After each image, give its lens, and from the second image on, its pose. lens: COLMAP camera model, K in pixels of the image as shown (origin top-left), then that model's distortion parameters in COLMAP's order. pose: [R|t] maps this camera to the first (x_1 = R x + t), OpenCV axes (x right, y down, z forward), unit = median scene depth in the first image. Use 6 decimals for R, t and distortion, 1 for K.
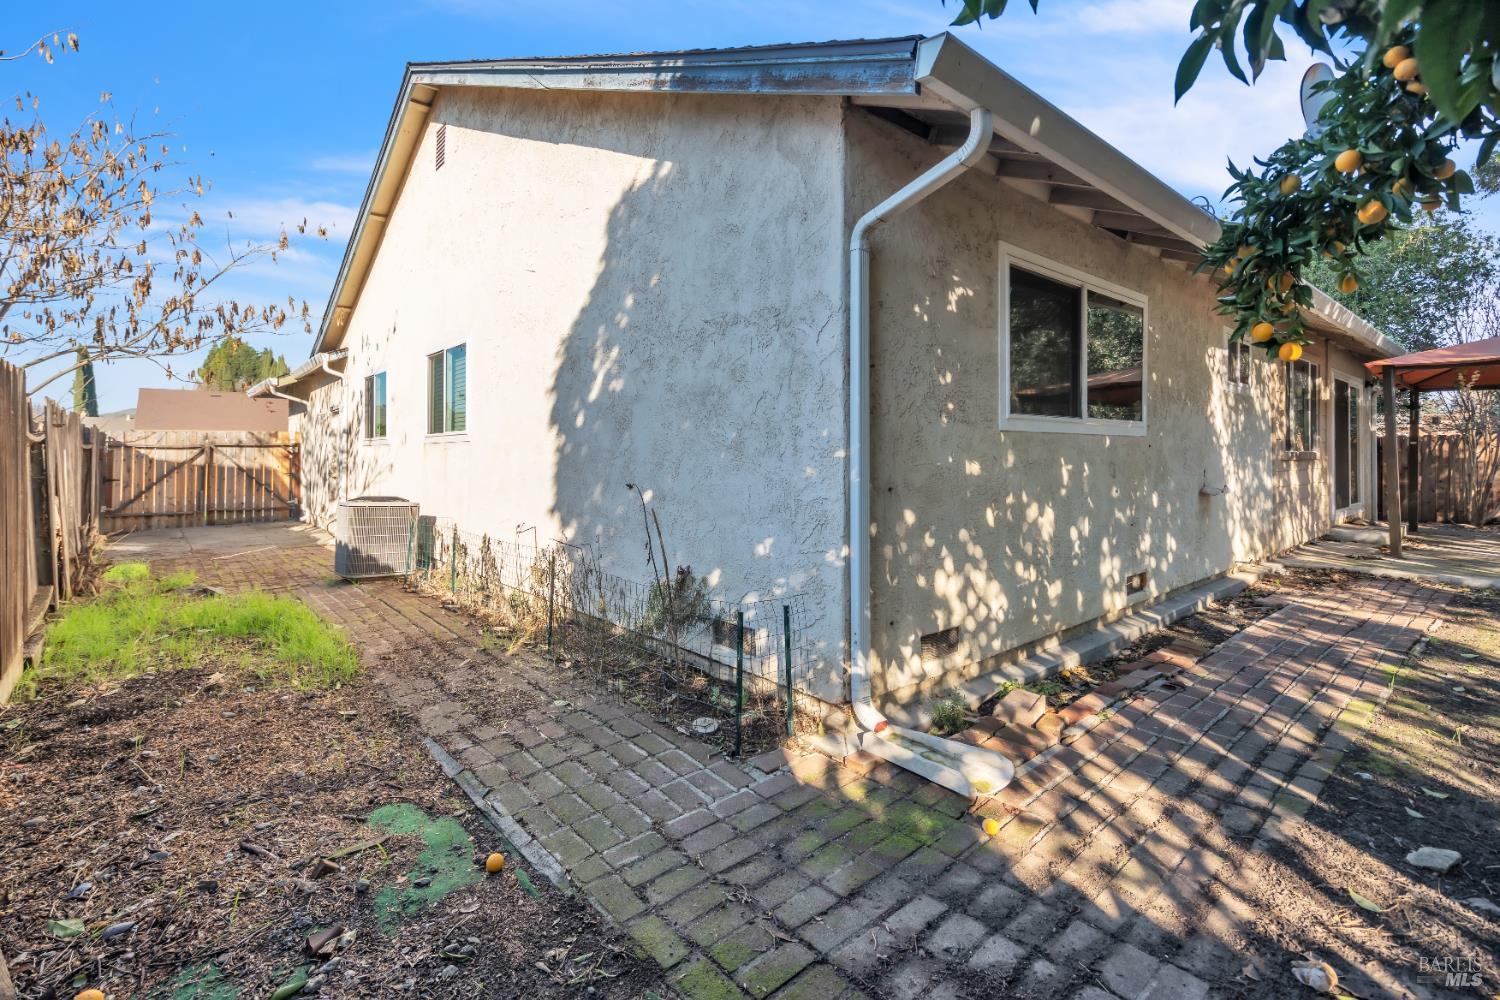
lens RADIAL K [[673.4, 0, 749.7], [0, 673.4, 494.7], [0, 0, 1]] dist [-0.010279, -0.000163]
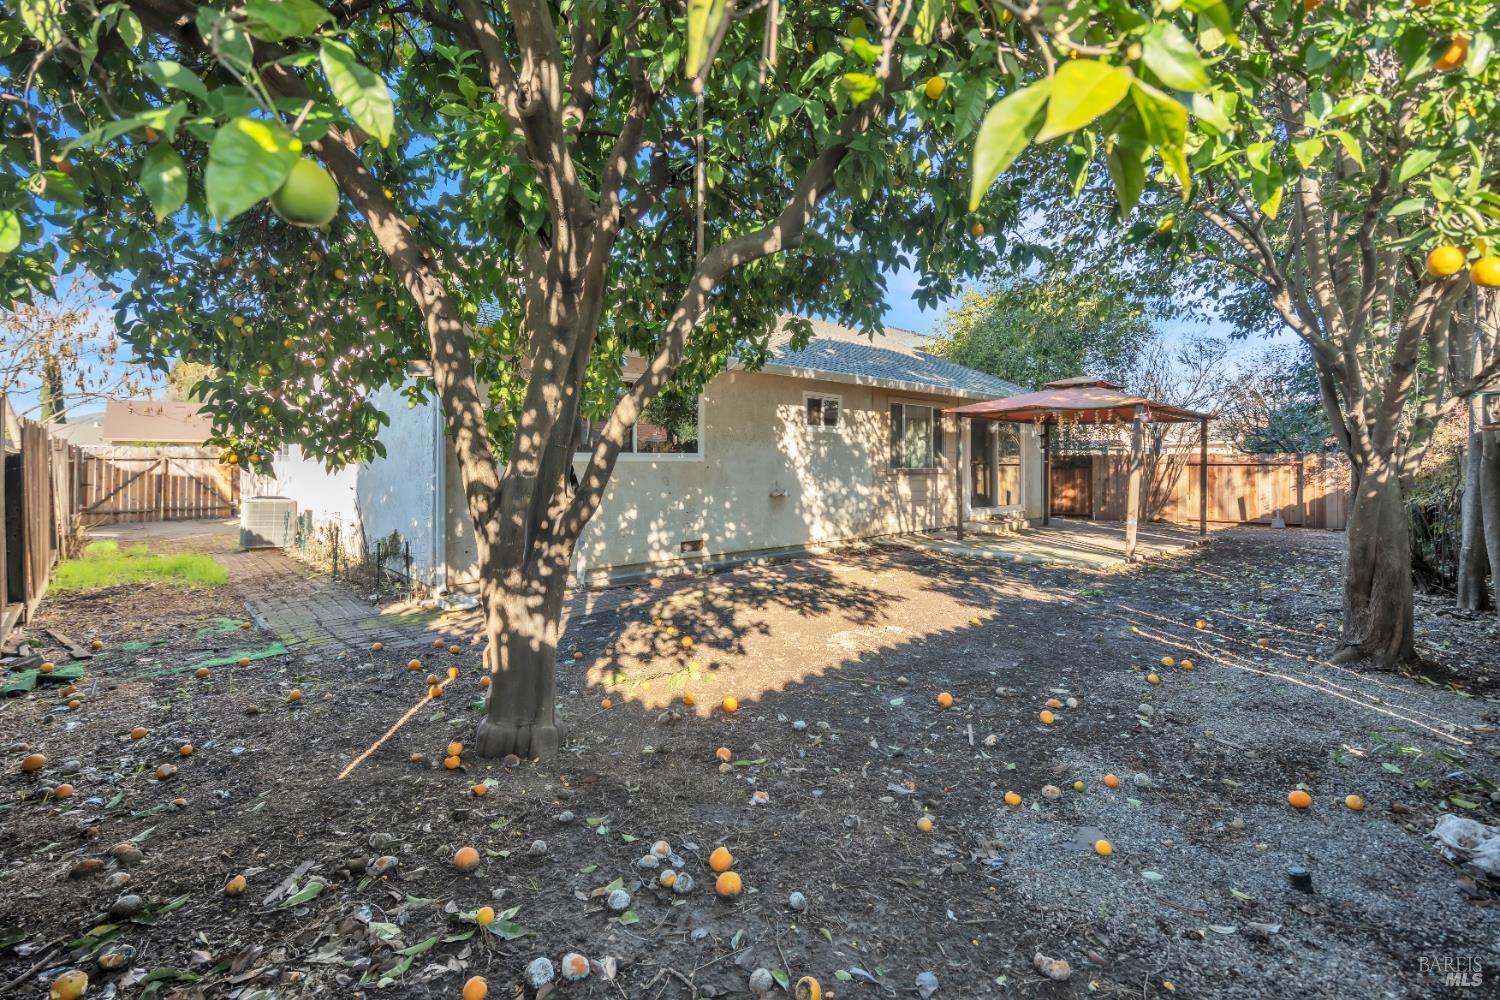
lens RADIAL K [[692.2, 0, 749.4], [0, 692.2, 505.7], [0, 0, 1]] dist [0.000108, 0.000119]
pose [[0.999960, 0.004317, 0.007836, 0.388646], [-0.004354, 0.999979, 0.004743, 0.007641], [-0.007815, -0.004777, 0.999958, -0.432207]]
